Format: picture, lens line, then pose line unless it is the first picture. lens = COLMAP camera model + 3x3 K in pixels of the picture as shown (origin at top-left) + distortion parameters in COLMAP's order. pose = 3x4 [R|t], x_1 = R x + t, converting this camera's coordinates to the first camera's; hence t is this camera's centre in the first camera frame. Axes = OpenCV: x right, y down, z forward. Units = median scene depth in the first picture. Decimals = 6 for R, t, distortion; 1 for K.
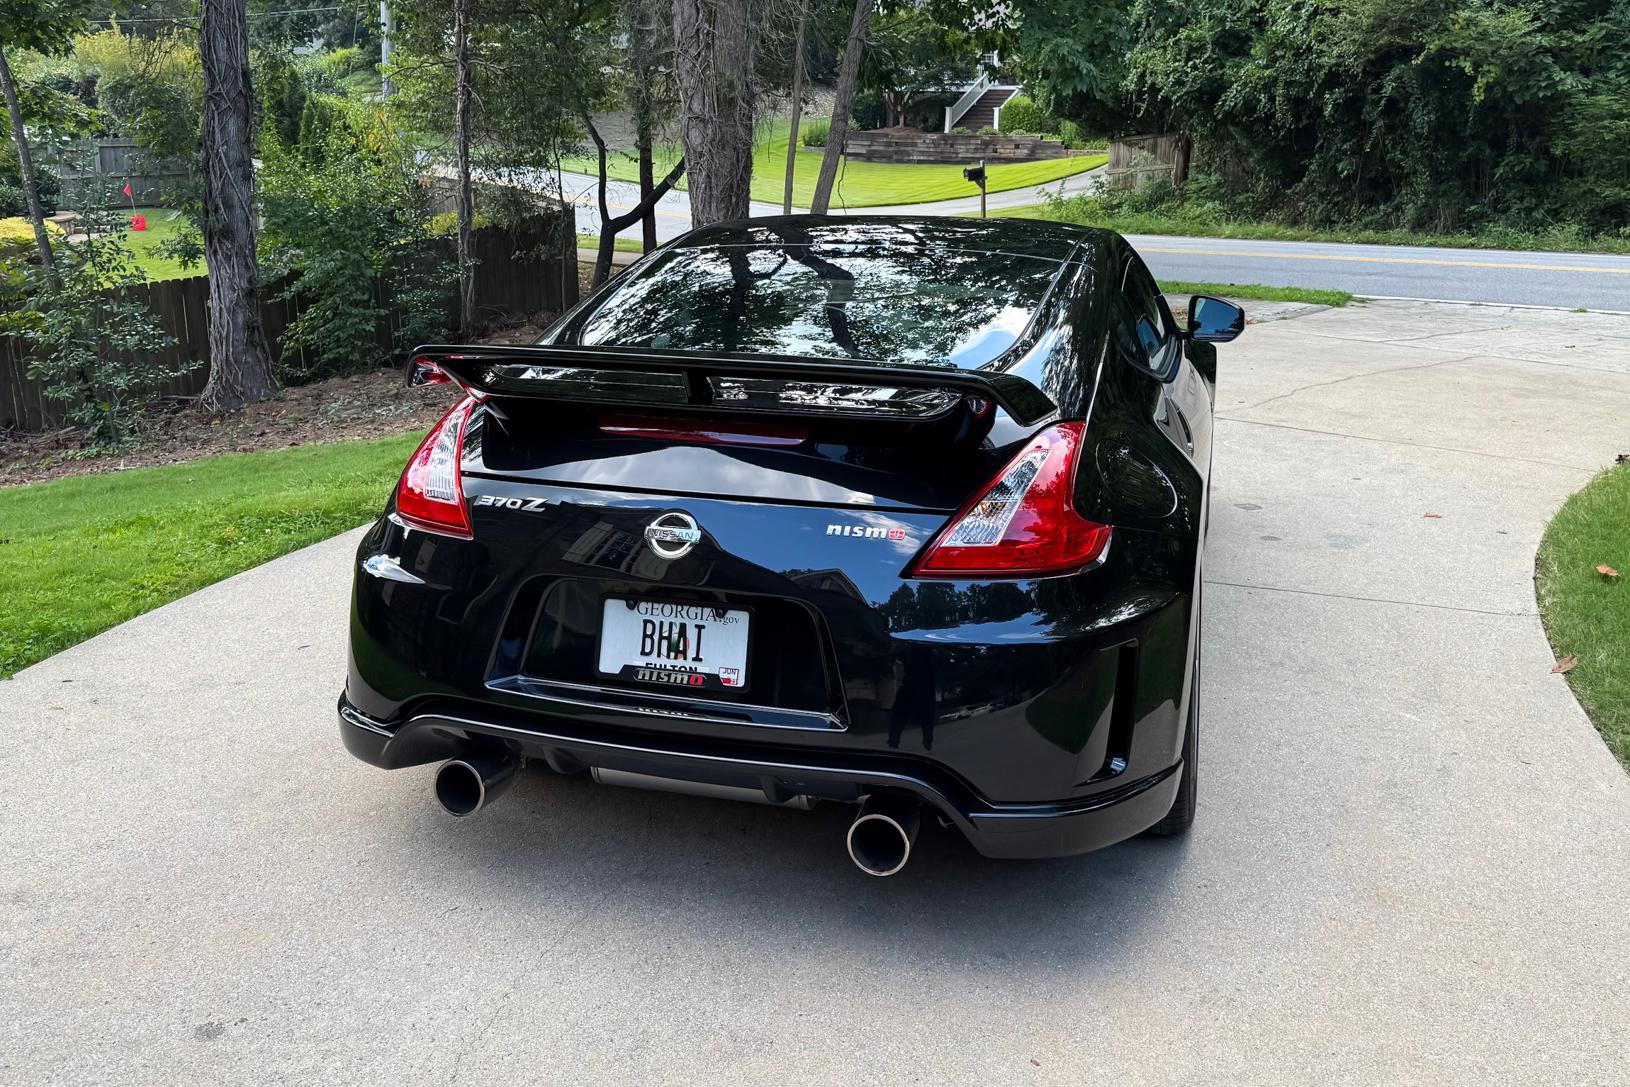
lens RADIAL K [[1360.5, 0, 798.3], [0, 1360.5, 481.1], [0, 0, 1]] dist [0.094384, -0.118044]
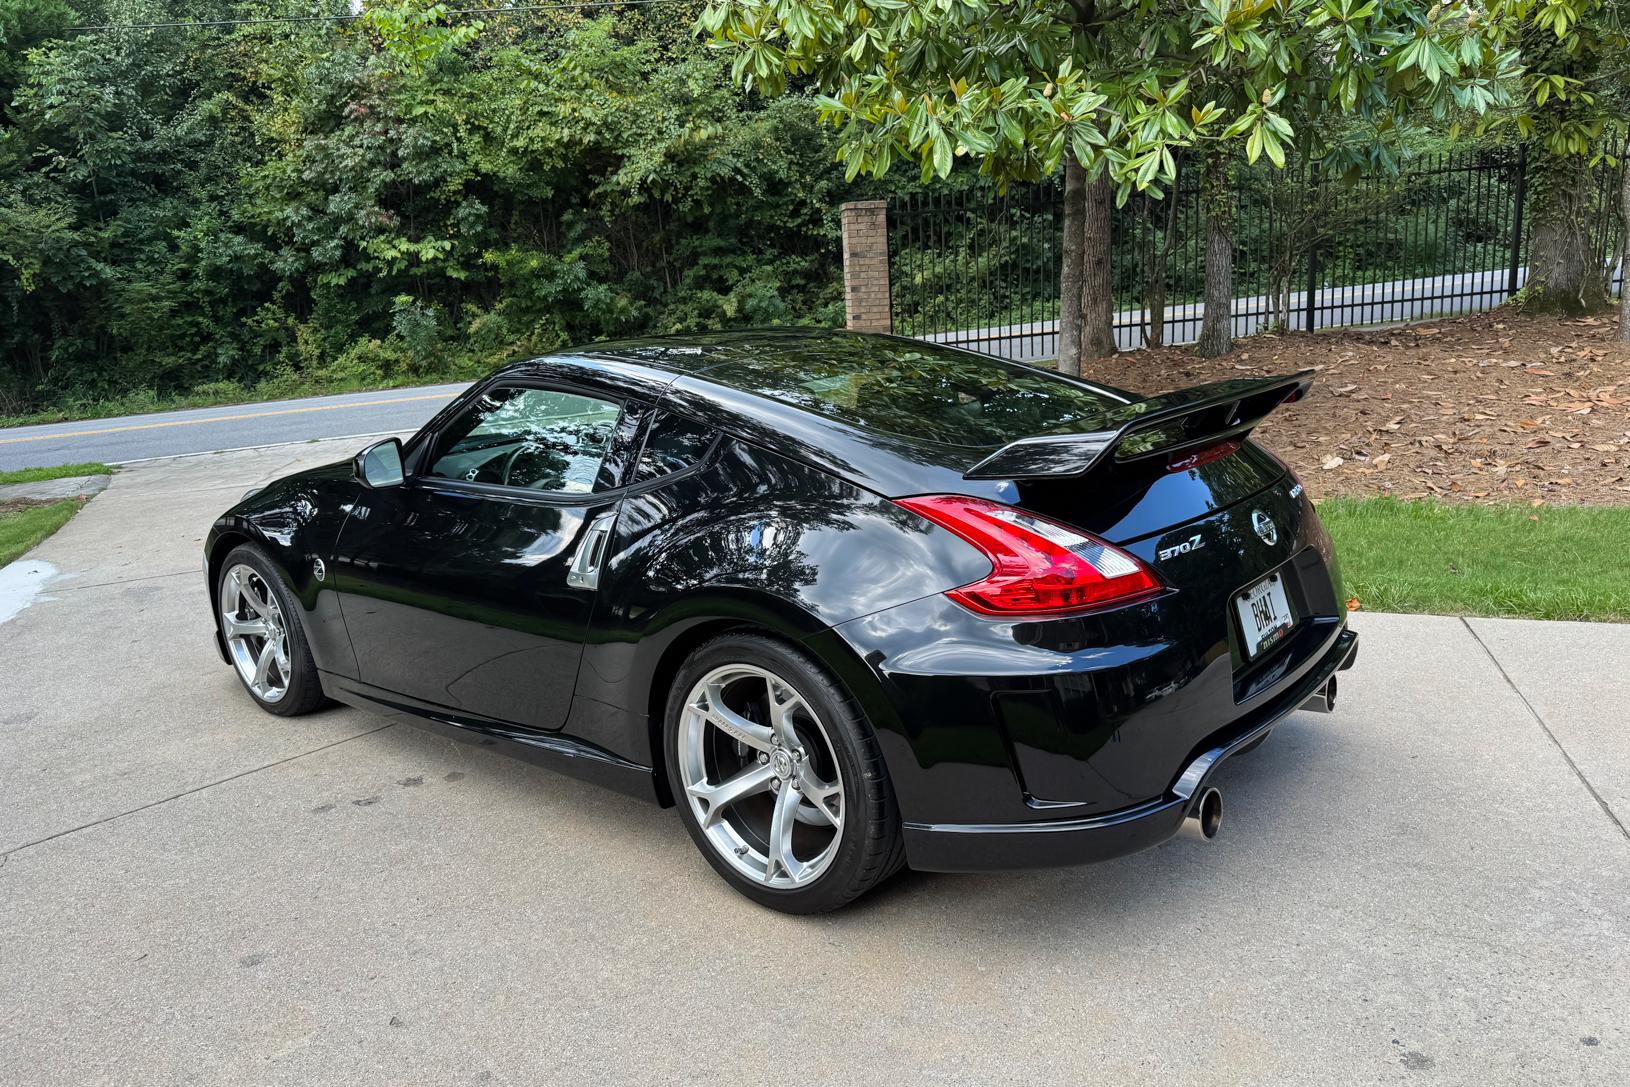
lens RADIAL K [[1149.7, 0, 814.1], [0, 1149.7, 551.8], [0, 0, 1]] dist [0.036292, -0.045419]
pose [[0.400744, -0.235813, 0.885323, -0.989054], [0.281025, 0.951367, 0.126198, -0.157209], [-0.872026, 0.198225, 0.447524, 0.715061]]
